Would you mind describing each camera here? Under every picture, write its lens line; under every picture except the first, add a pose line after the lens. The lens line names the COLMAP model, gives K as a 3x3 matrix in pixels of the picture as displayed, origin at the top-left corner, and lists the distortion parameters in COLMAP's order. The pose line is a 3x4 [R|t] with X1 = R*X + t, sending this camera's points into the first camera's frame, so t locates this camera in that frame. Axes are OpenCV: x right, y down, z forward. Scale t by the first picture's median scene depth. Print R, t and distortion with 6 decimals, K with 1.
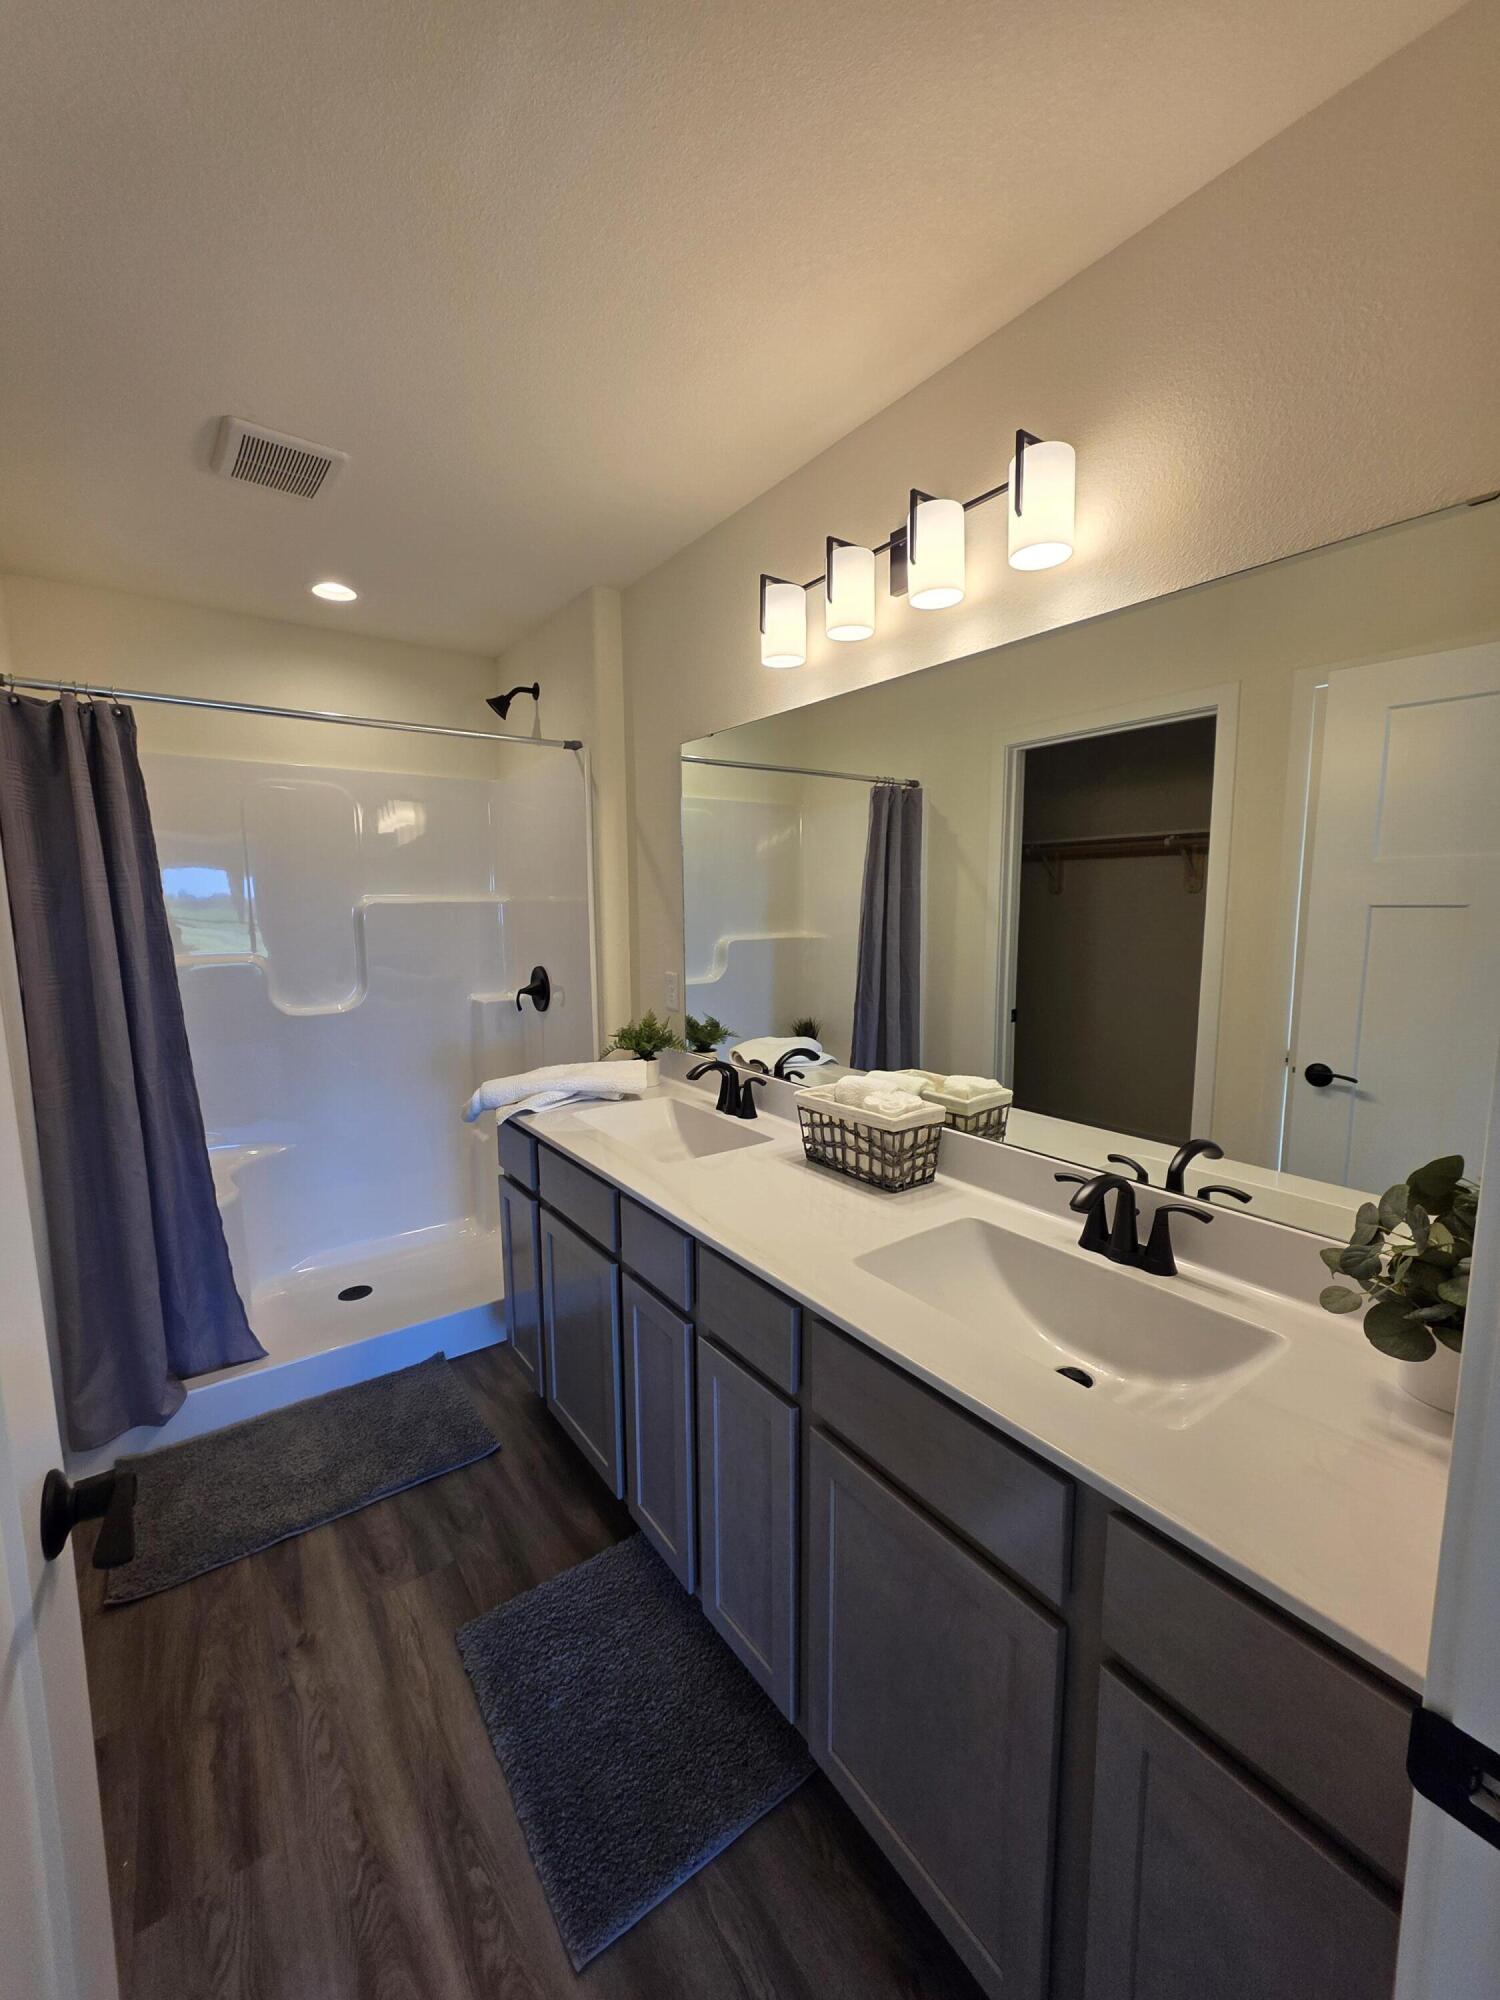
lens RADIAL K [[802.3, 0, 743.1], [0, 802.3, 1003.2], [0, 0, 1]] dist [-0.000572, 0.000788]
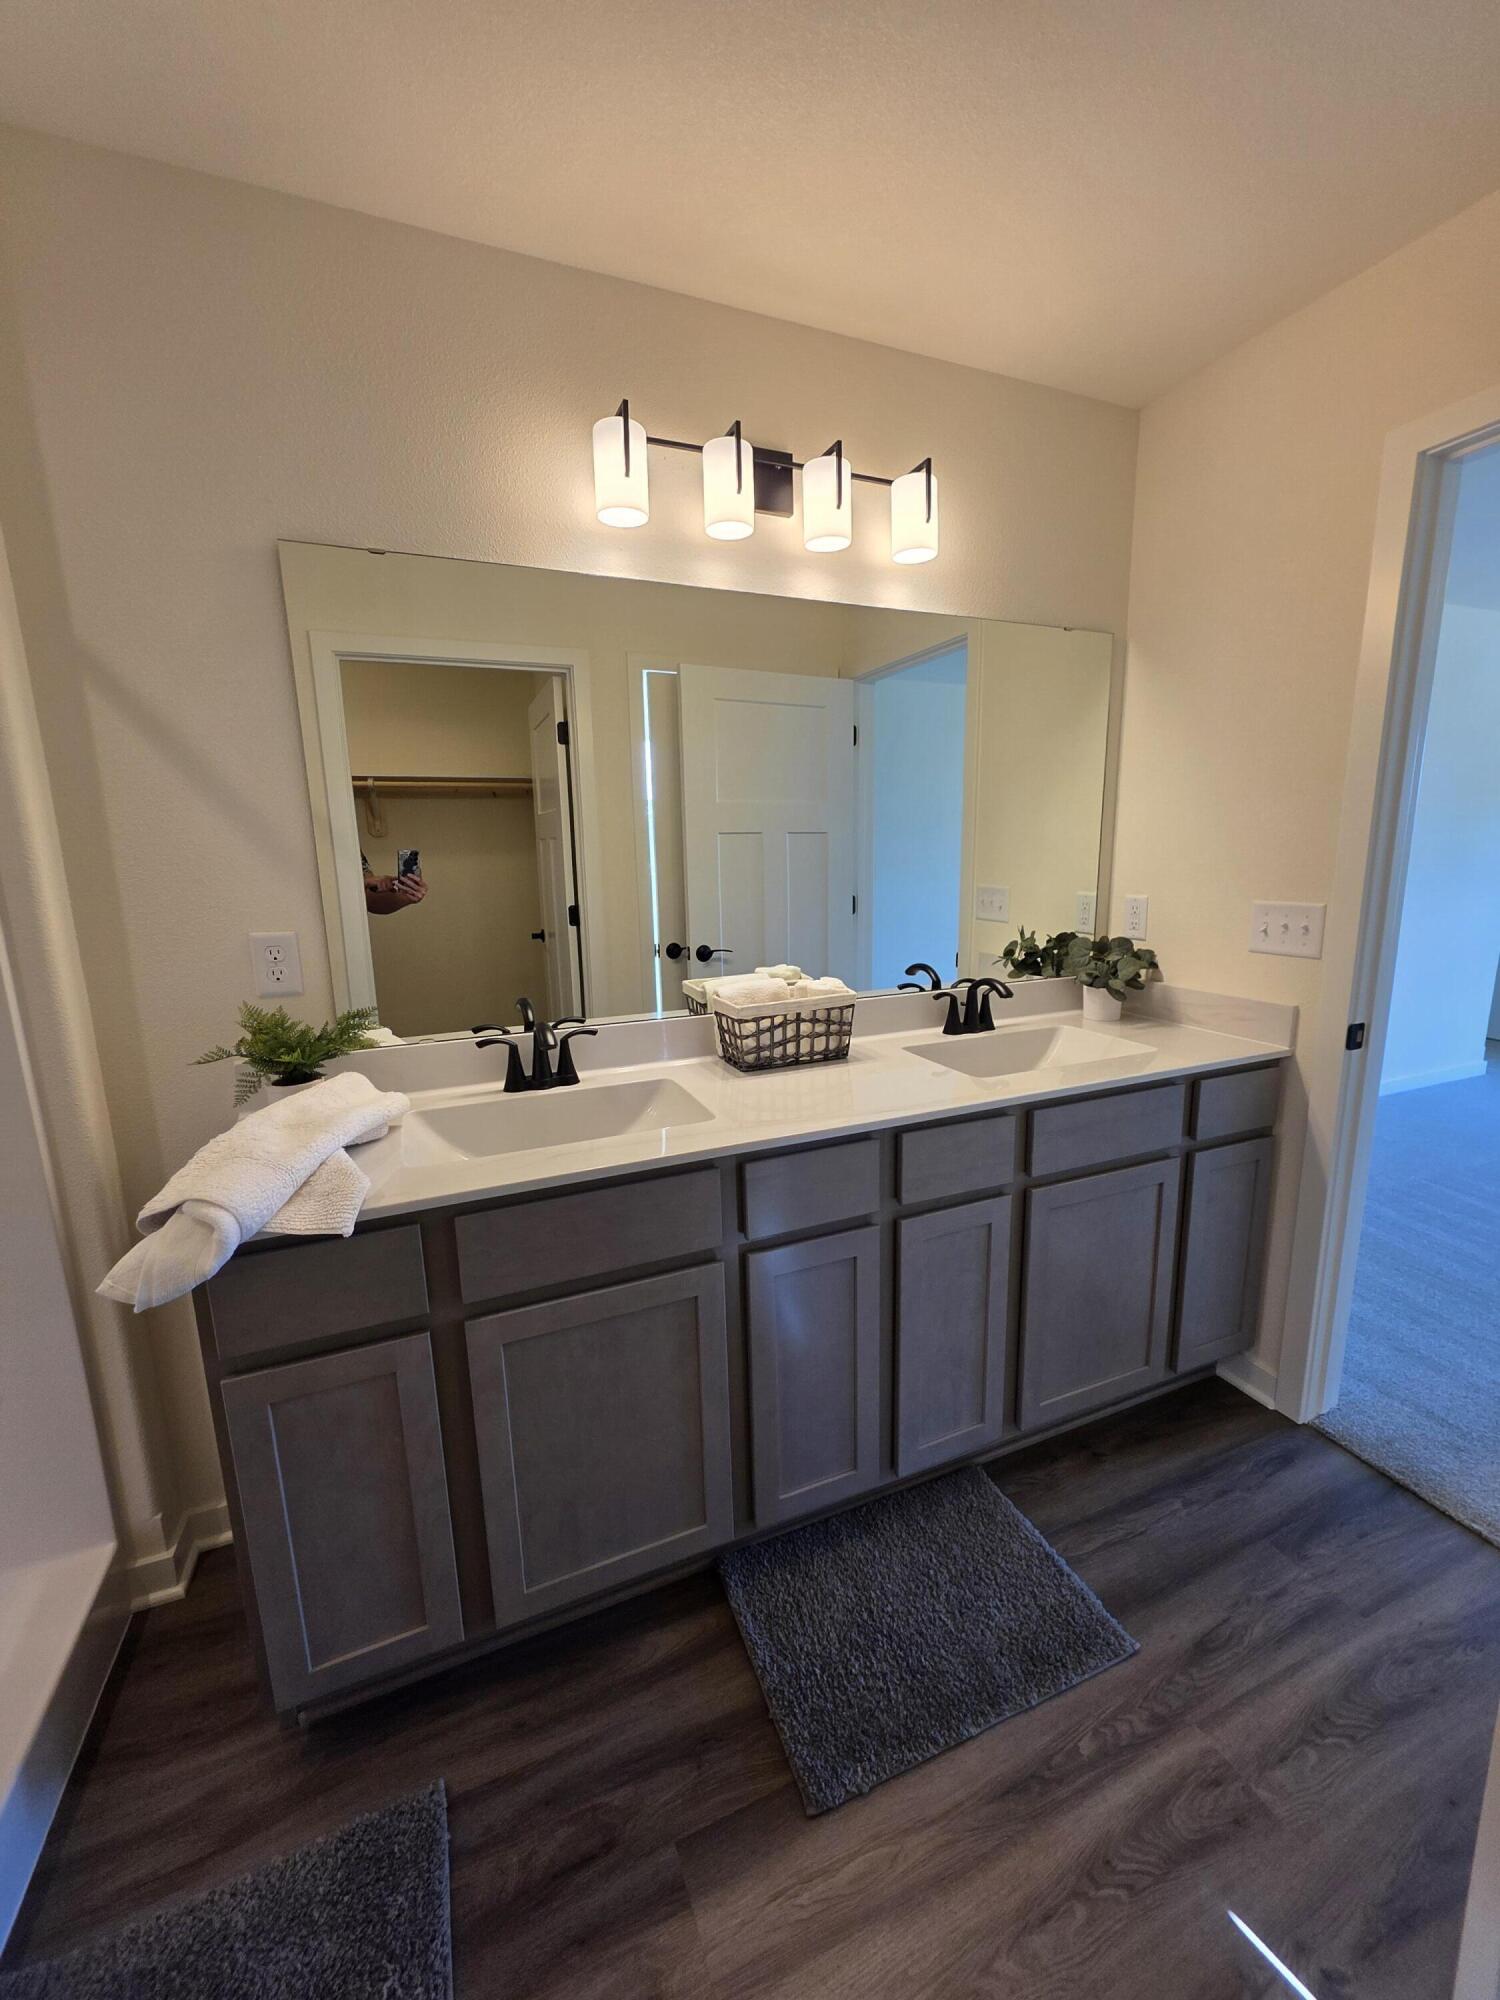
lens RADIAL K [[802.3, 0, 765.8], [0, 802.3, 1005.9], [0, 0, 1]] dist [-0.000572, 0.000788]
pose [[0.210857, -0.187934, 0.959281, -0.935516], [0.146186, 0.976371, 0.159149, -0.043186], [-0.966524, 0.106676, 0.233348, 0.808420]]
